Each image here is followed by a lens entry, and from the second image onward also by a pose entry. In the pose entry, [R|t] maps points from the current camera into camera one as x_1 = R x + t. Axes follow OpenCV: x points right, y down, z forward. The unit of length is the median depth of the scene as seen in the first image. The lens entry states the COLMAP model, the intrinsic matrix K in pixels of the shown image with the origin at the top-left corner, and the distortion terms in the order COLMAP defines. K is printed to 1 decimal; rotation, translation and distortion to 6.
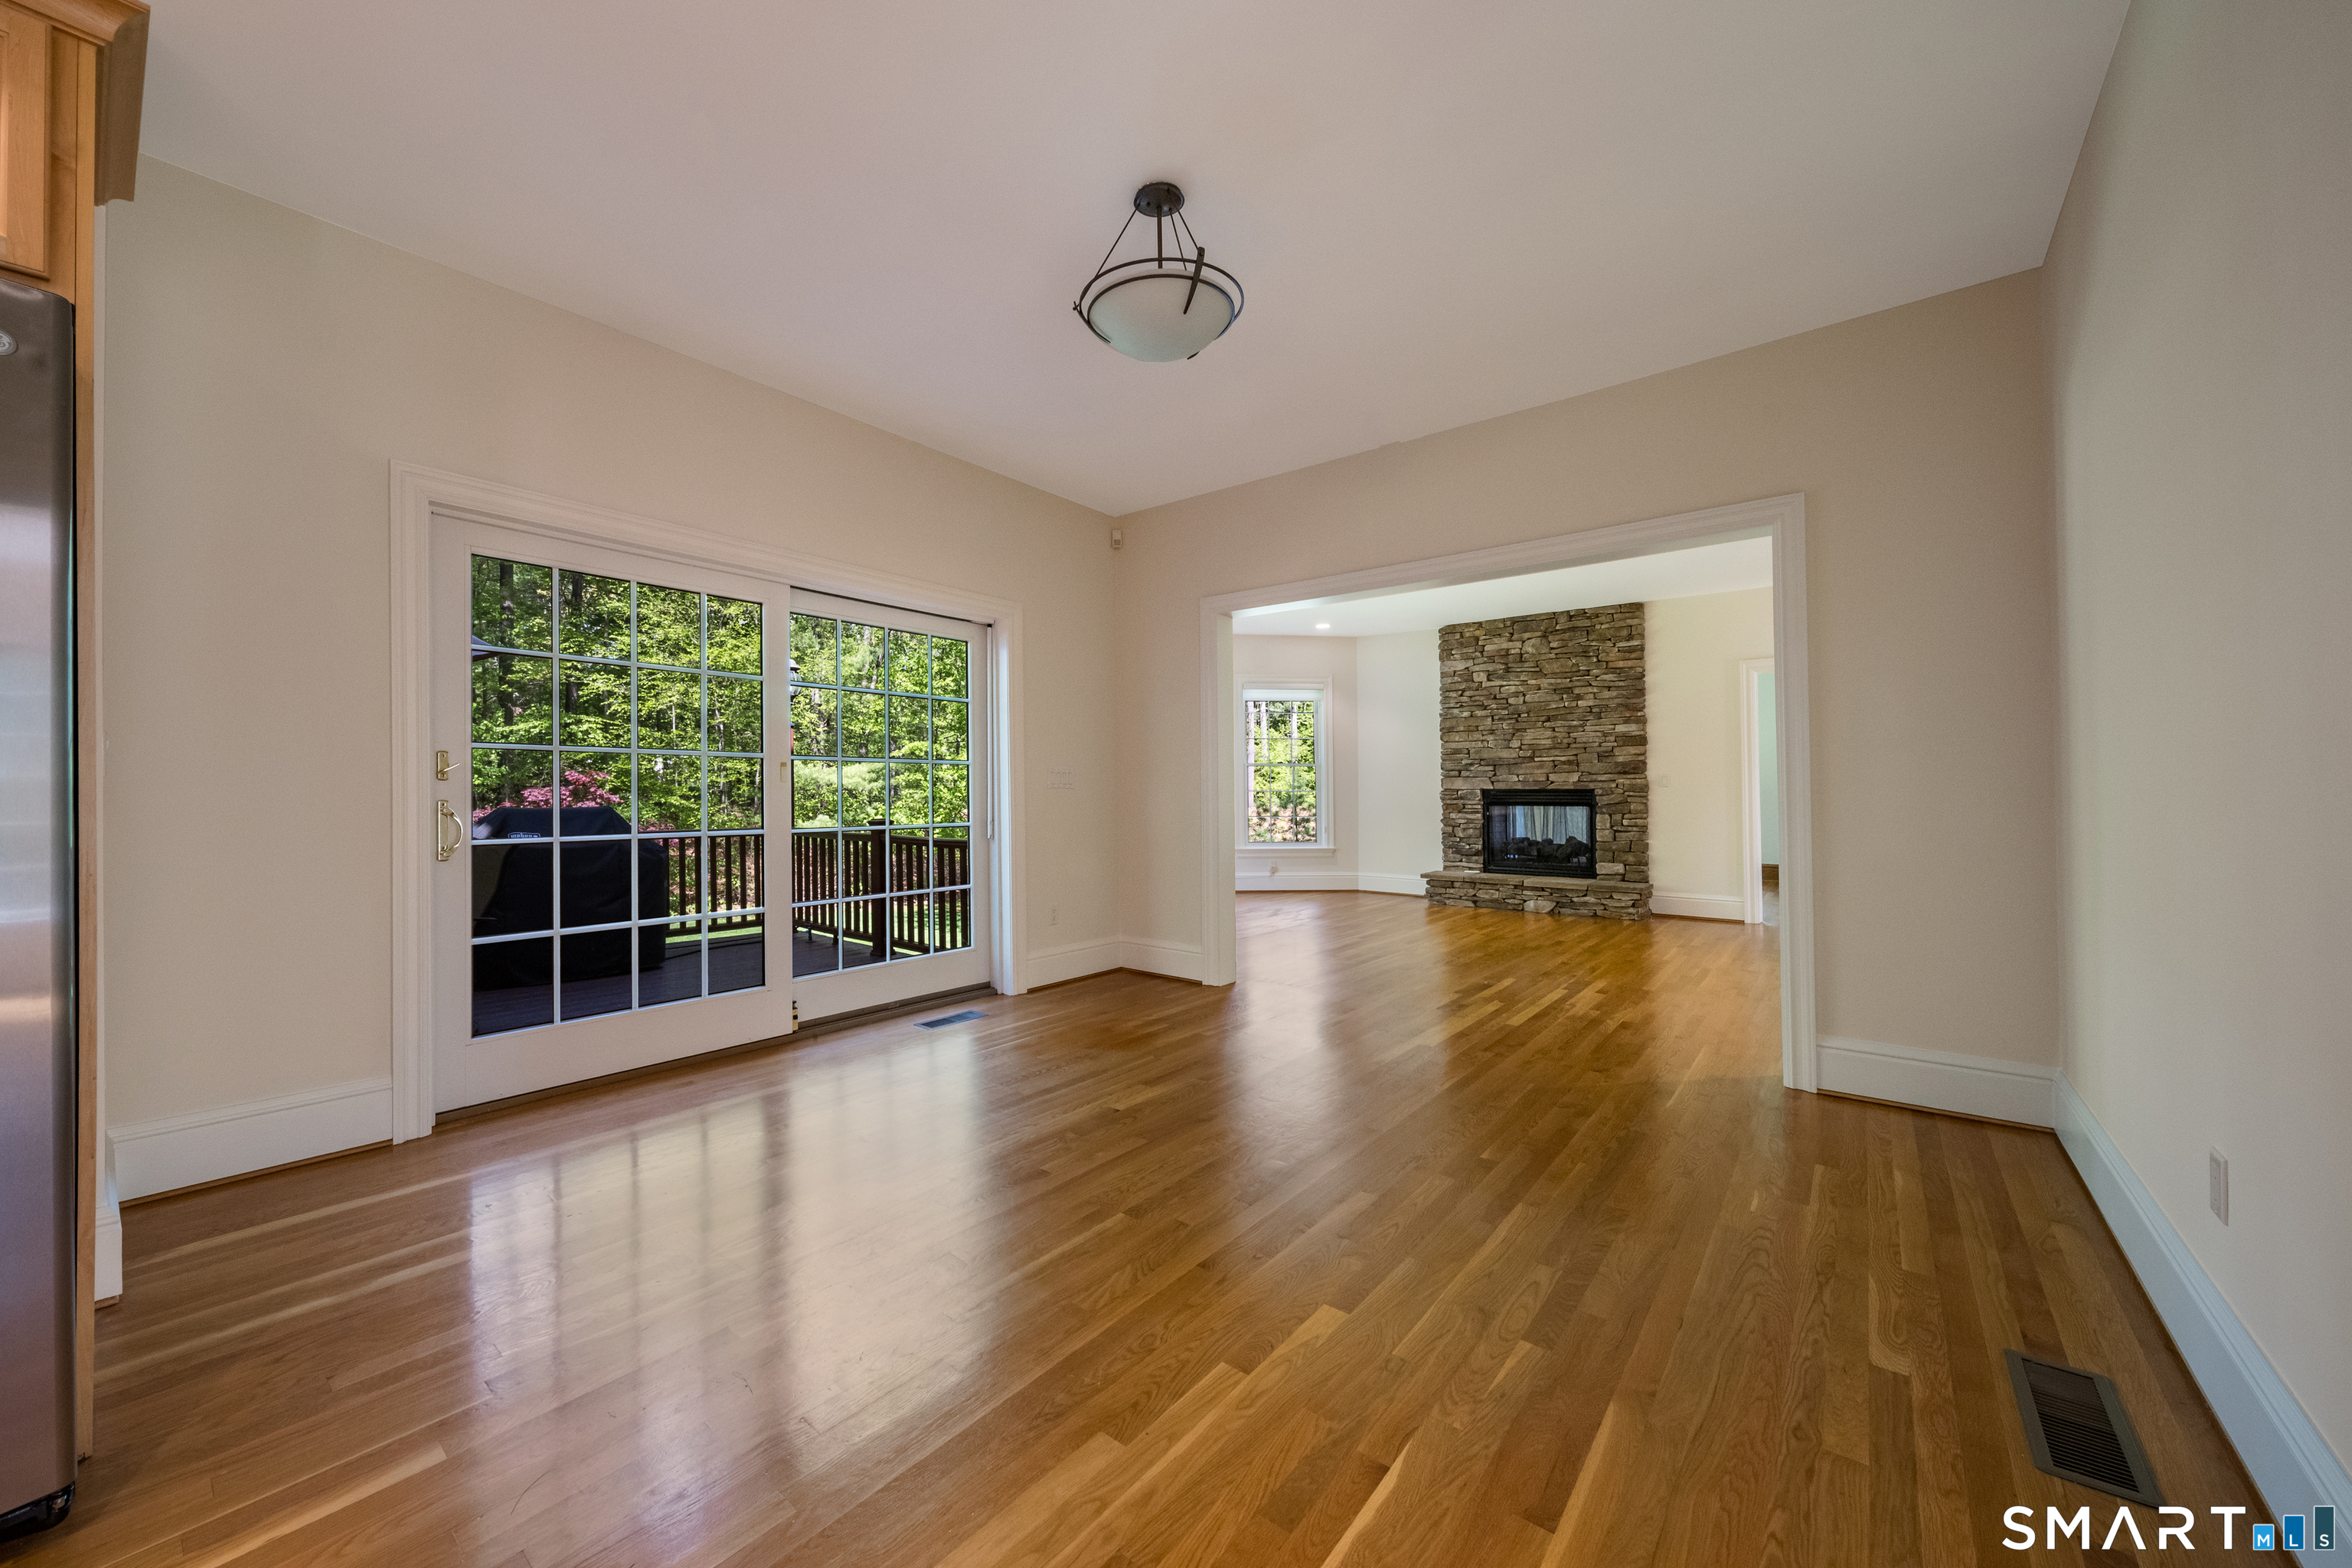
lens RADIAL K [[858.9, 0, 1174.7], [0, 858.9, 771.5], [0, 0, 1]] dist [0.001112, 0.000095]
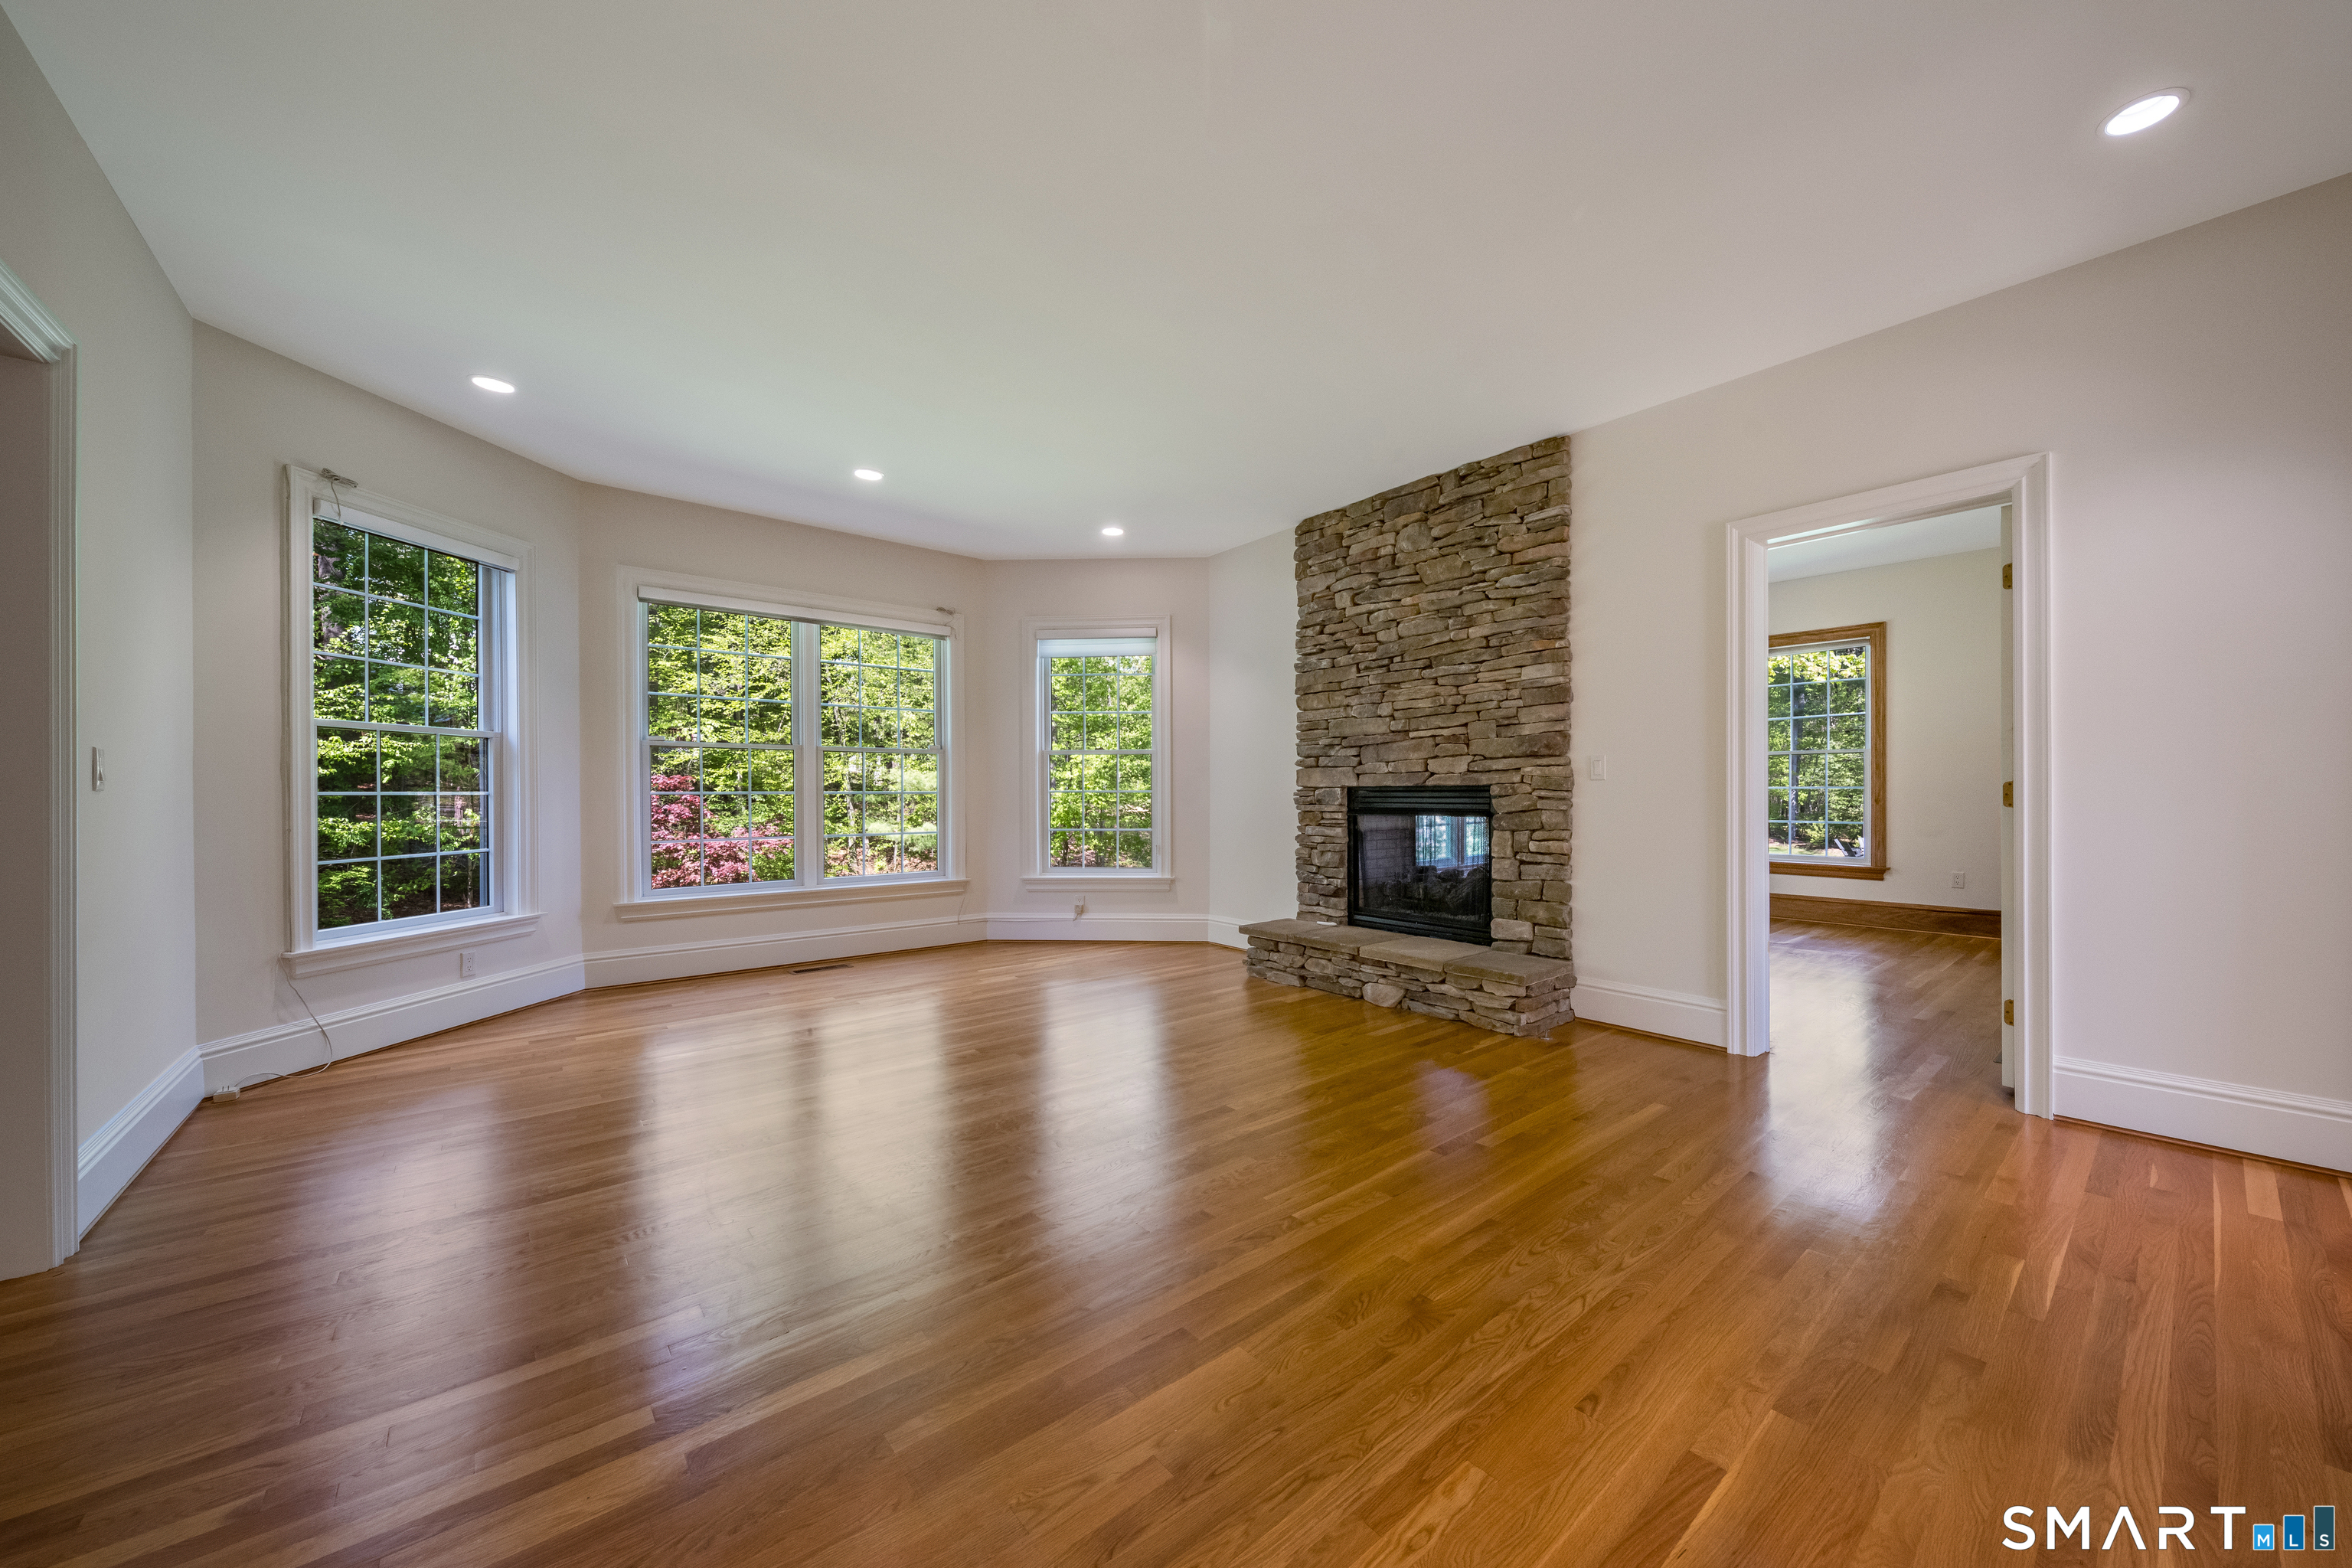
lens RADIAL K [[855.5, 0, 1289.9], [0, 855.5, 795.7], [0, 0, 1]] dist [0.000015, 0.000011]
pose [[0.990092, -0.004181, -0.140358, 0.419043], [0.008154, 0.999582, 0.027744, 0.010200], [0.140183, -0.028614, 0.989712, 0.416537]]
